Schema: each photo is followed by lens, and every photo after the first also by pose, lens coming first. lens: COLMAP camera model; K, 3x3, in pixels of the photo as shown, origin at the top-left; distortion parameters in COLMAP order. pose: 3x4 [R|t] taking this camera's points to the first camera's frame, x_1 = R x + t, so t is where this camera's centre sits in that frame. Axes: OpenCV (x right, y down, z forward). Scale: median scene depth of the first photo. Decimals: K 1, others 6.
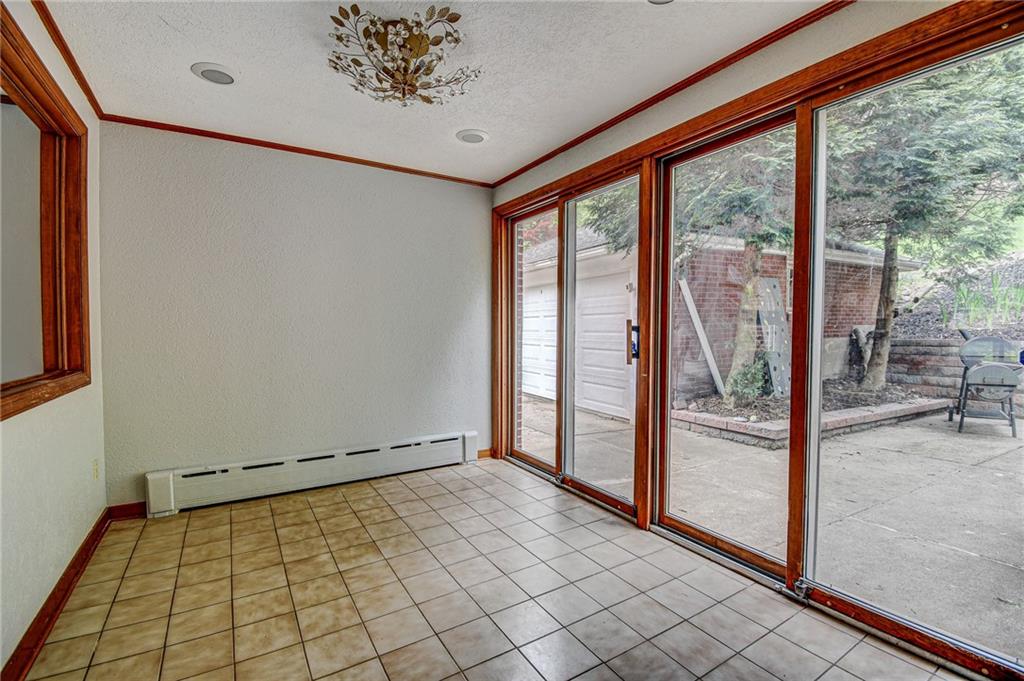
lens RADIAL K [[457.9, 0, 512.0], [0, 457.9, 340.5], [0, 0, 1]] dist [0.020665, -0.026236]
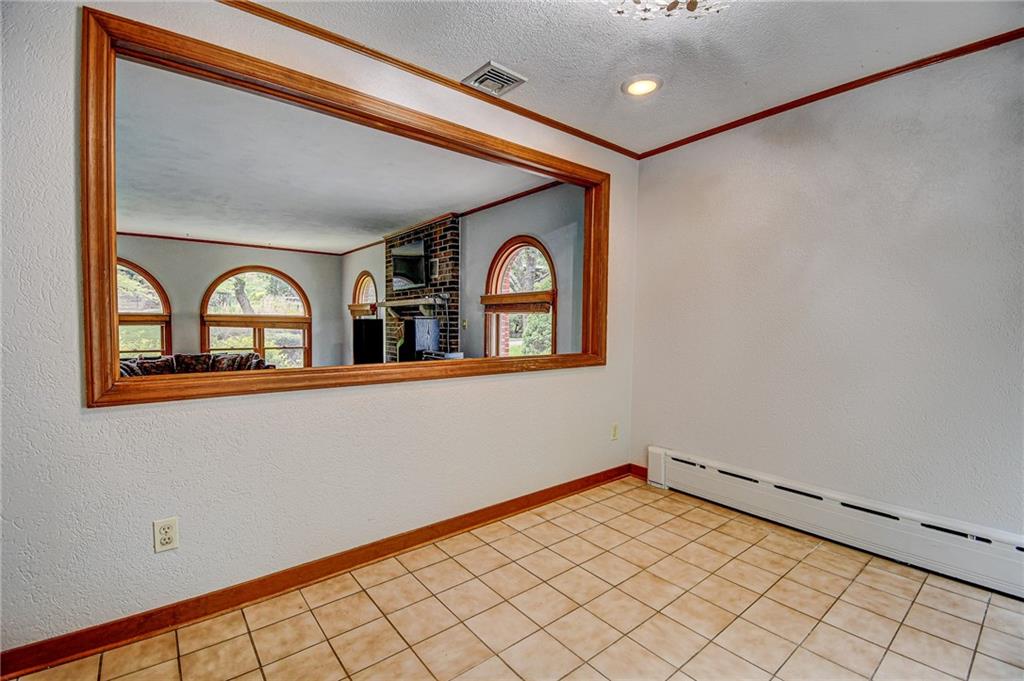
lens RADIAL K [[457.9, 0, 512.0], [0, 457.9, 340.5], [0, 0, 1]] dist [0.020665, -0.026236]
pose [[0.110935, 0.038935, -0.993065, 0.331356], [-0.032934, 0.998828, 0.035482, -0.014177], [0.993282, 0.028769, 0.112087, 0.492692]]
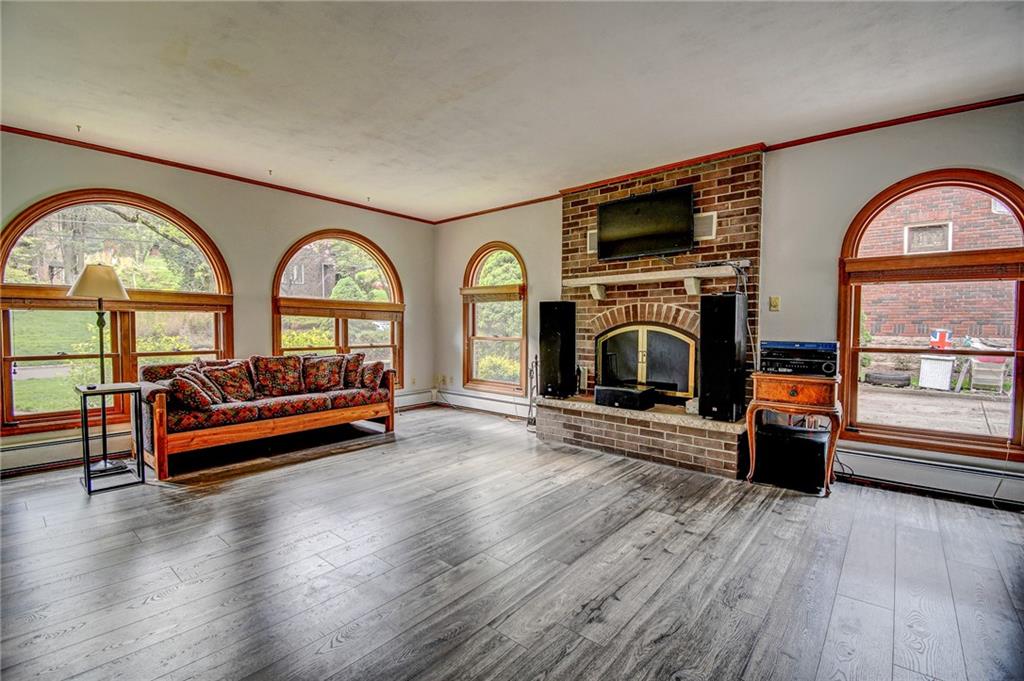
lens RADIAL K [[457.9, 0, 512.0], [0, 457.9, 340.5], [0, 0, 1]] dist [0.020665, -0.026236]
pose [[0.302706, 0.028373, -0.952662, -0.520774], [-0.027483, 0.999401, 0.021032, 0.091253], [0.952688, 0.019816, 0.303304, -0.611637]]
